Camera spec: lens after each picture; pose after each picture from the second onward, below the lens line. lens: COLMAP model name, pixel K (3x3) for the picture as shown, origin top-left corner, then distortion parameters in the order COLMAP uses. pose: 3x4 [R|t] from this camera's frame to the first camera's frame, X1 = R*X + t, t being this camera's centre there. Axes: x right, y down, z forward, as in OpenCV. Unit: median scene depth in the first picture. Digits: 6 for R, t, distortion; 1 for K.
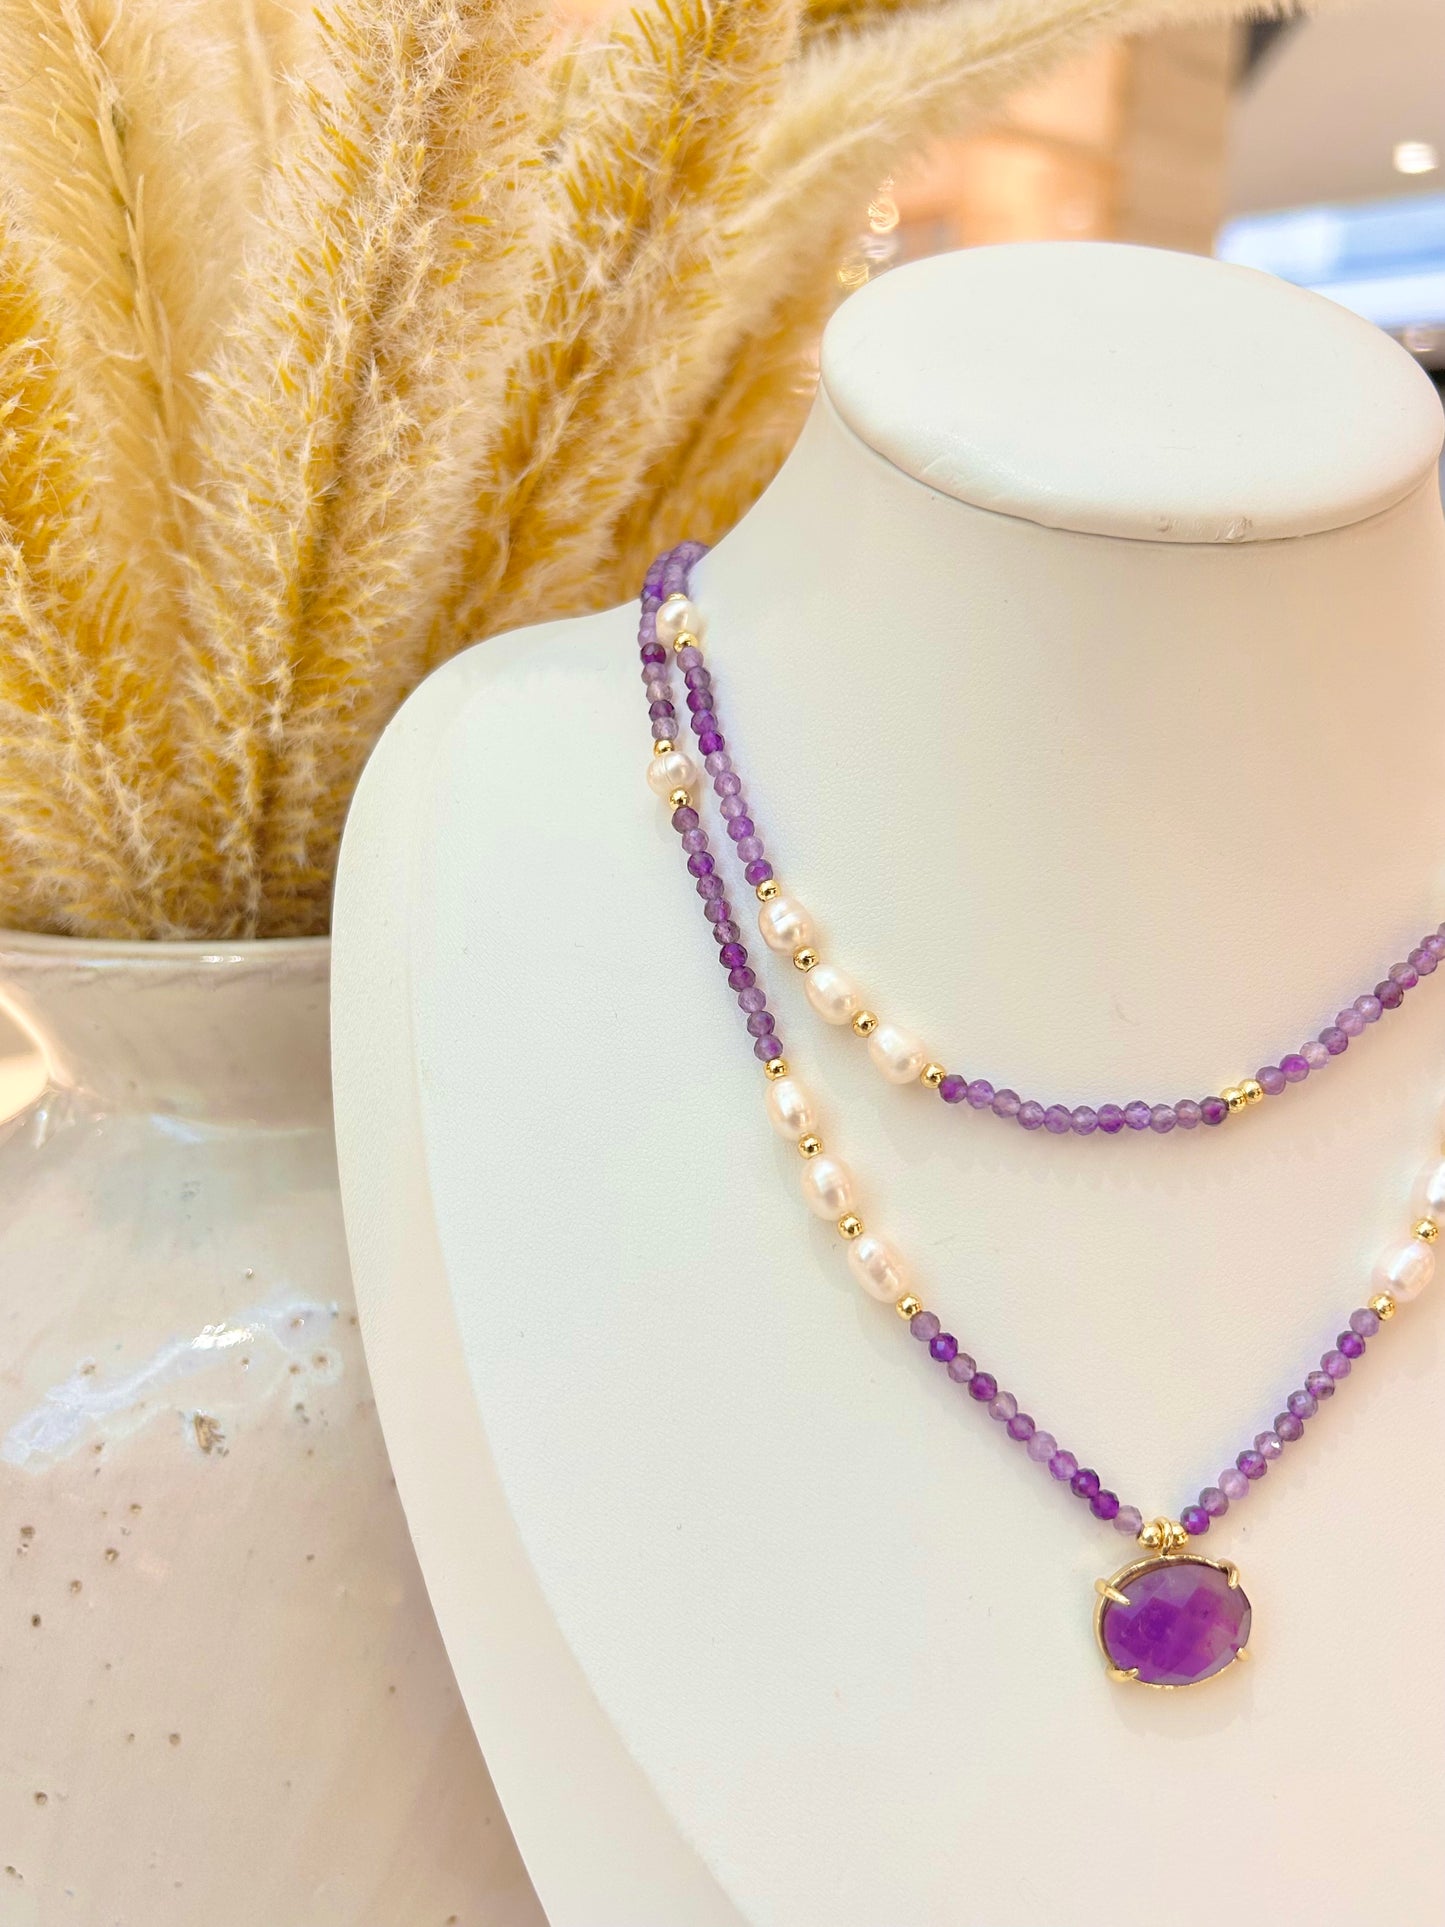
lens RADIAL K [[1794.8, 0, 726.1], [0, 1794.8, 951.8], [0, 0, 1]] dist [-0.000506, -0.093488]
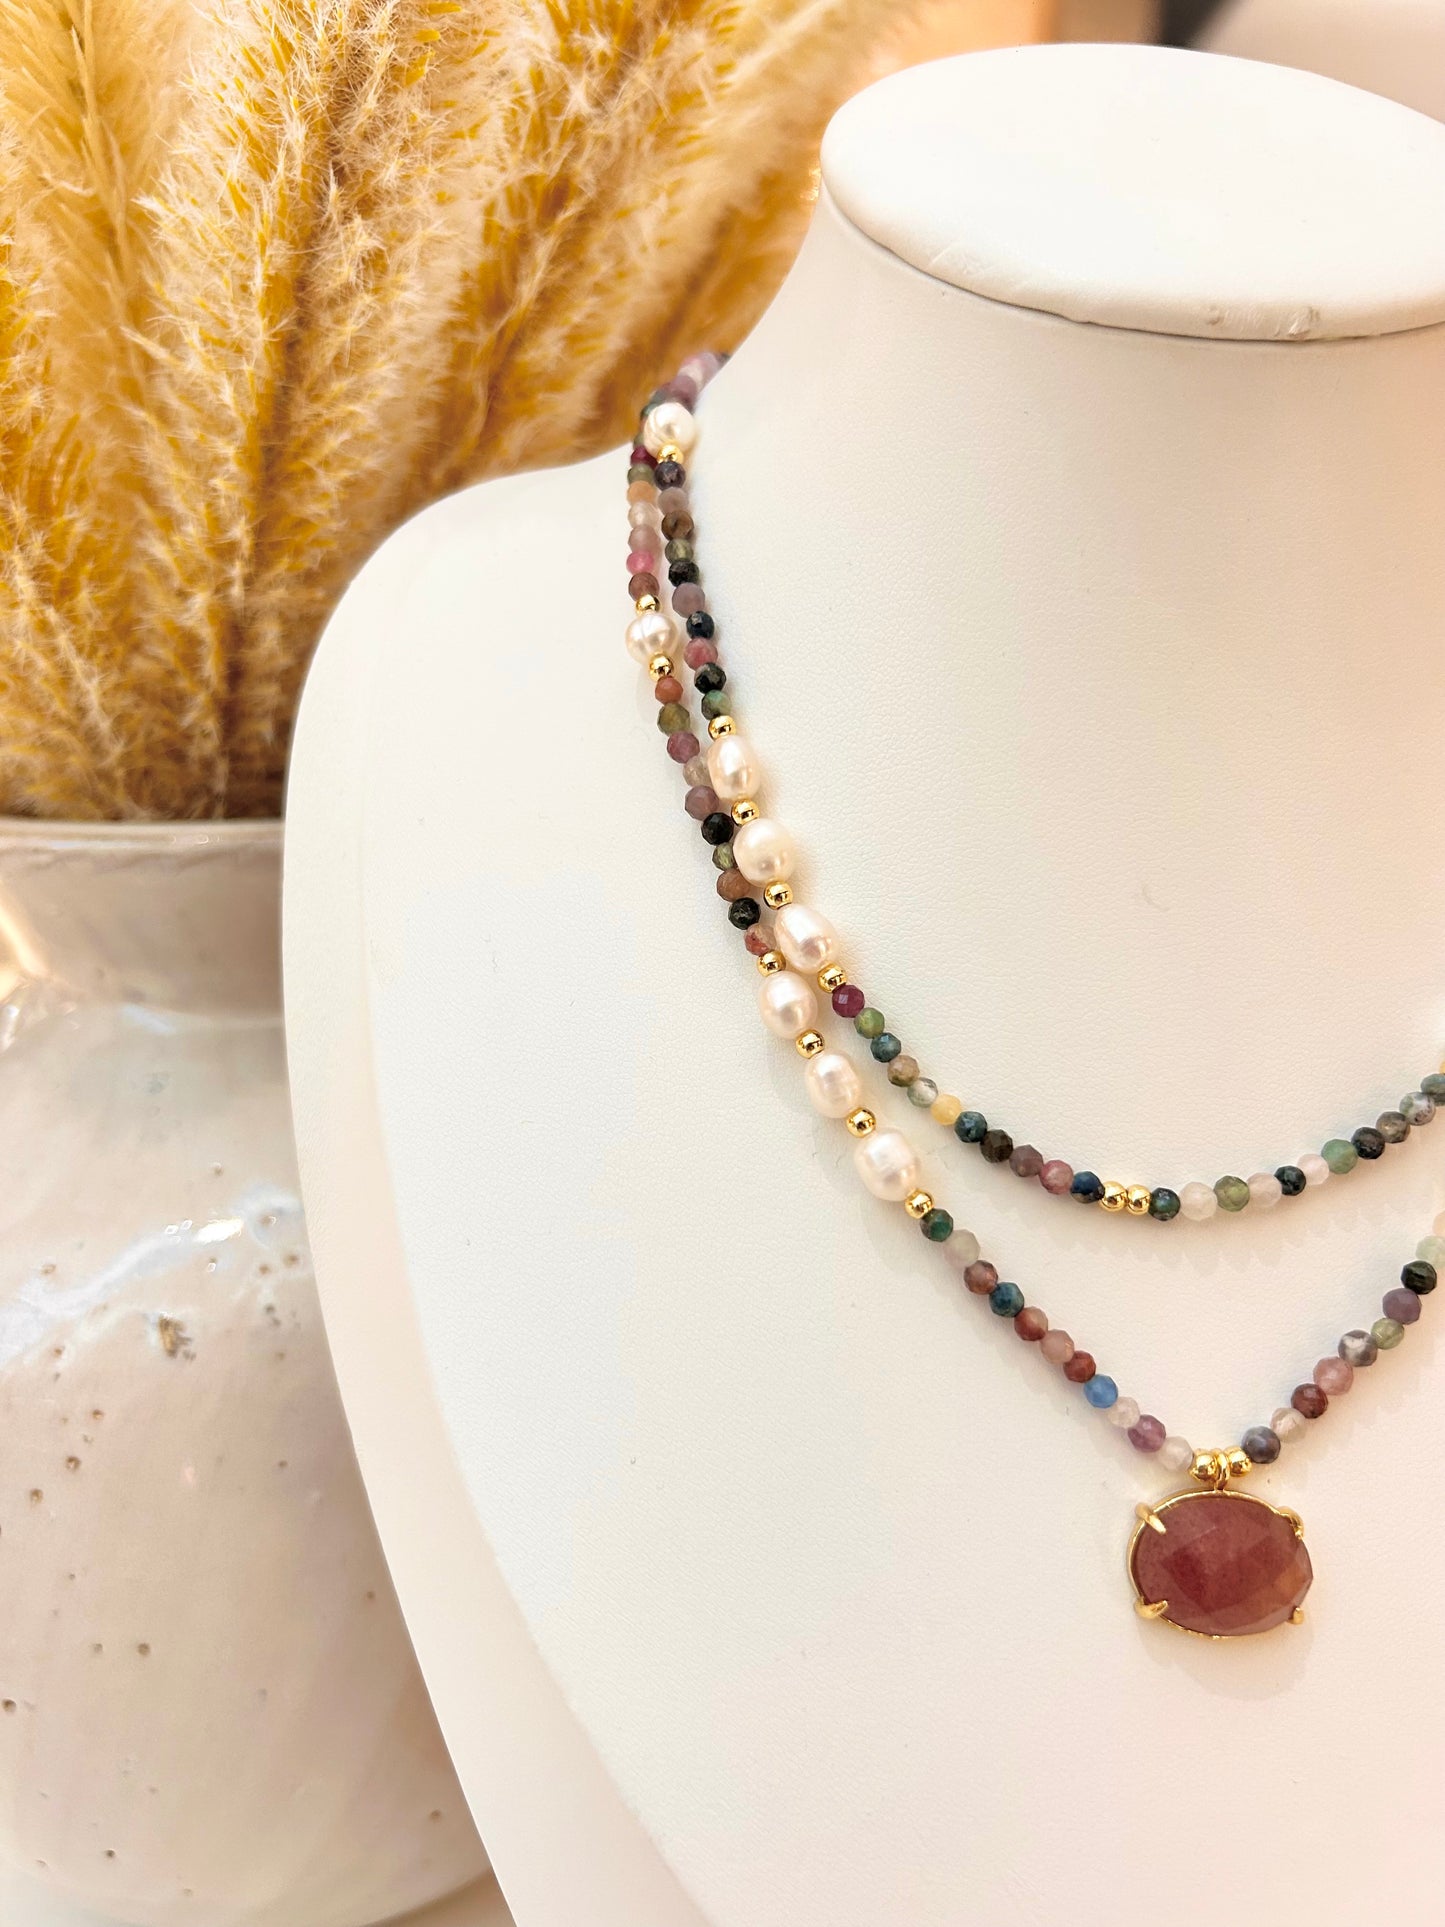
lens RADIAL K [[1602.4, 0, 714.6], [0, 1602.4, 957.9], [0, 0, 1]] dist [-0.022323, -0.020482]
pose [[0.999976, 0.002794, 0.006407, -0.006551], [-0.003159, 0.998325, 0.057760, 0.017001], [-0.006235, -0.057779, 0.998310, 0.155909]]
